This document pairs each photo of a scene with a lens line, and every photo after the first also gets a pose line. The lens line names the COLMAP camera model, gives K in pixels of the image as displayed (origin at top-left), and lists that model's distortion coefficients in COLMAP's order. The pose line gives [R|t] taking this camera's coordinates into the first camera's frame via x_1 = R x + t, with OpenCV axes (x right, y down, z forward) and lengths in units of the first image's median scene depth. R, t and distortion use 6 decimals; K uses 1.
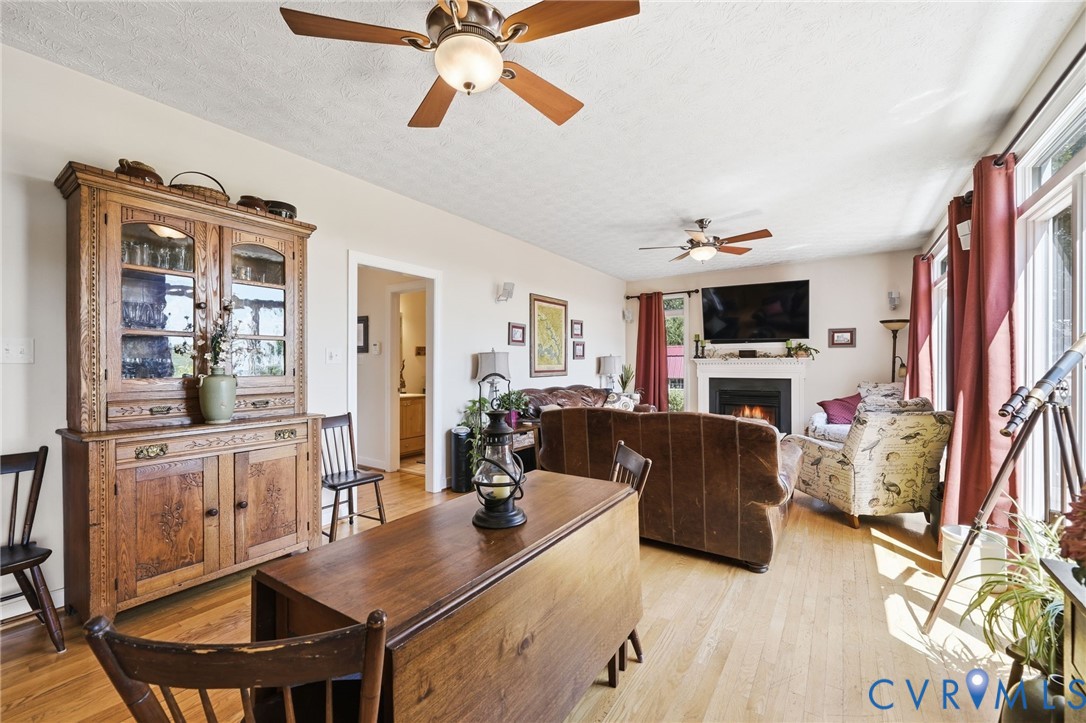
lens RADIAL K [[429.7, 0, 547.5], [0, 429.7, 365.0], [0, 0, 1]] dist [-0.019886, -0.000272]
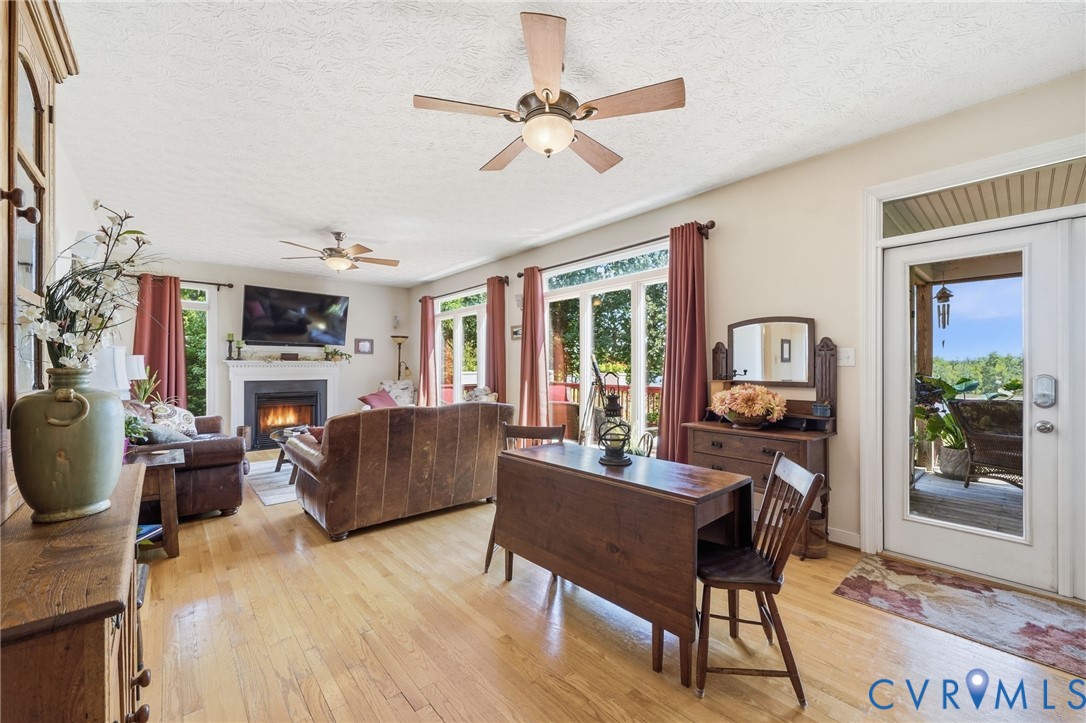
lens RADIAL K [[429.7, 0, 516.6], [0, 429.7, 364.7], [0, 0, 1]] dist [-0.019886, -0.000272]
pose [[0.282812, 0.007548, 0.959146, -0.386134], [-0.000252, 0.999970, -0.007795, 0.000818], [-0.959175, 0.001962, 0.282805, 0.191738]]
